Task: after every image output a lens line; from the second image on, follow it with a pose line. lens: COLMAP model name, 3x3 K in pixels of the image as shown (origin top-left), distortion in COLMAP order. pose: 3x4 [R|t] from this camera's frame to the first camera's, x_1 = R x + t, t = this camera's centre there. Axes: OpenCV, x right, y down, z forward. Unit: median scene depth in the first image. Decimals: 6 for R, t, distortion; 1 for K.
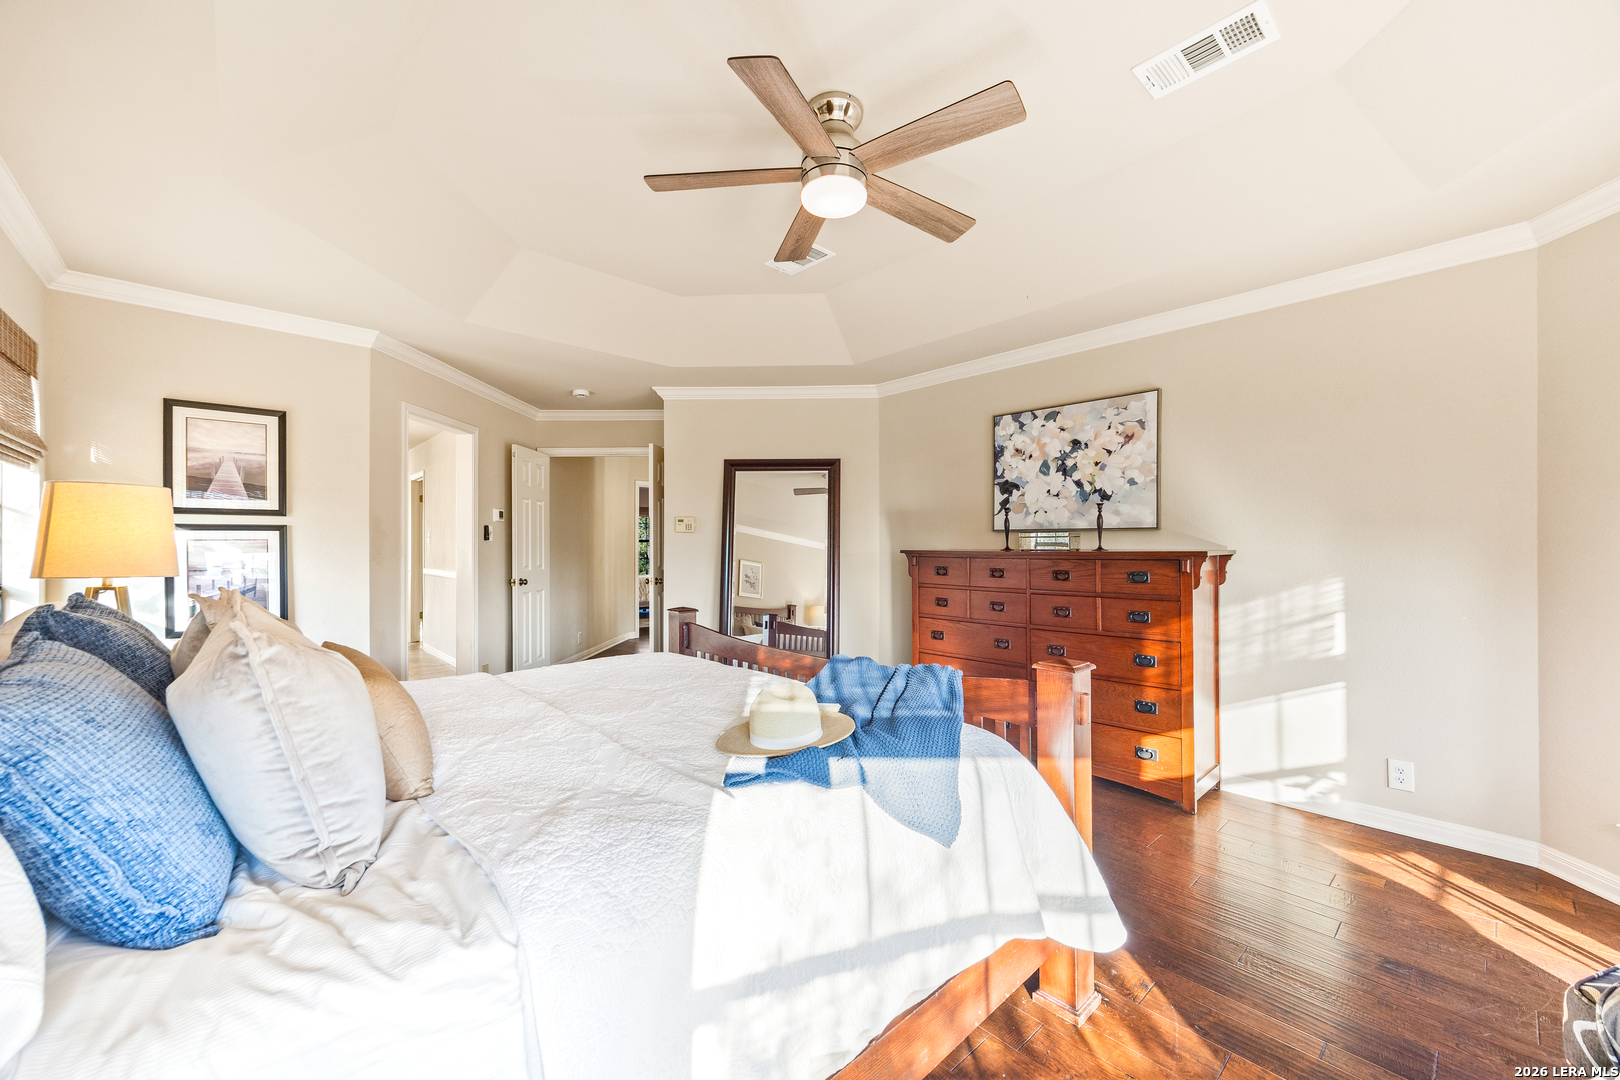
lens RADIAL K [[624.4, 0, 817.8], [0, 624.4, 555.3], [0, 0, 1]] dist [0.002536, 0.000205]
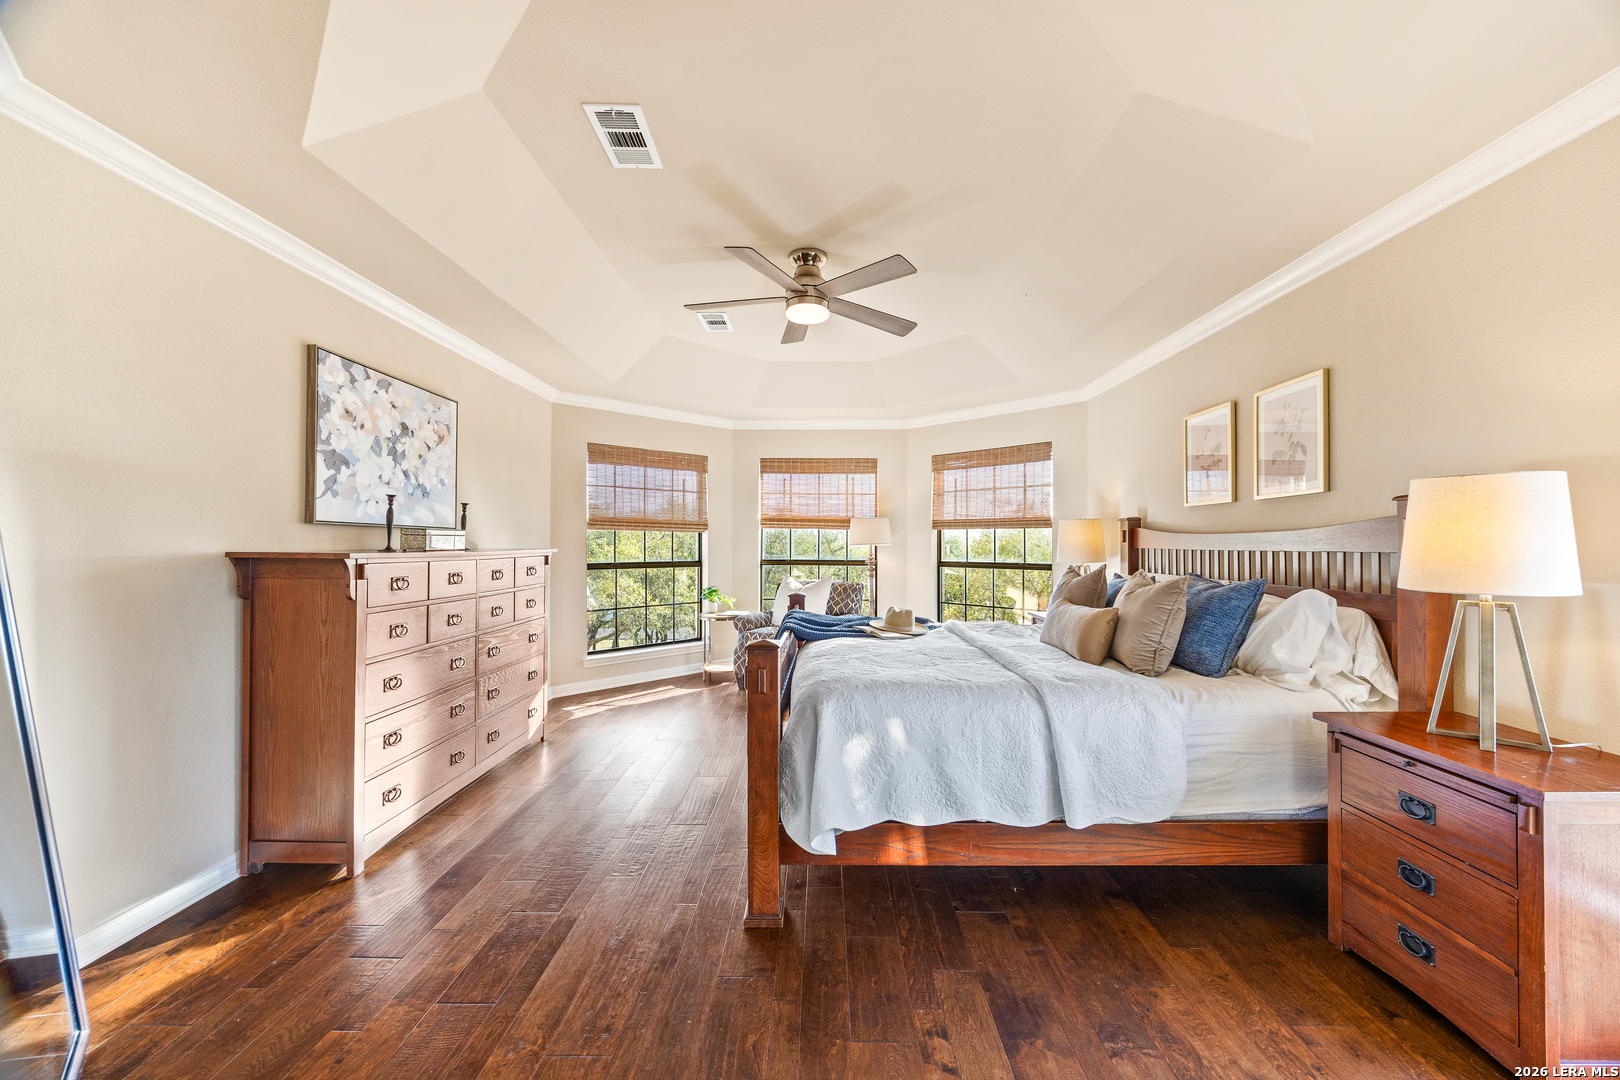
lens RADIAL K [[624.4, 0, 815.3], [0, 624.4, 537.9], [0, 0, 1]] dist [0.002536, 0.000205]
pose [[-0.734123, -0.000223, 0.679017, -0.586234], [0.002544, 0.999992, 0.003078, -0.025535], [-0.679012, 0.003987, -0.734116, 1.217125]]
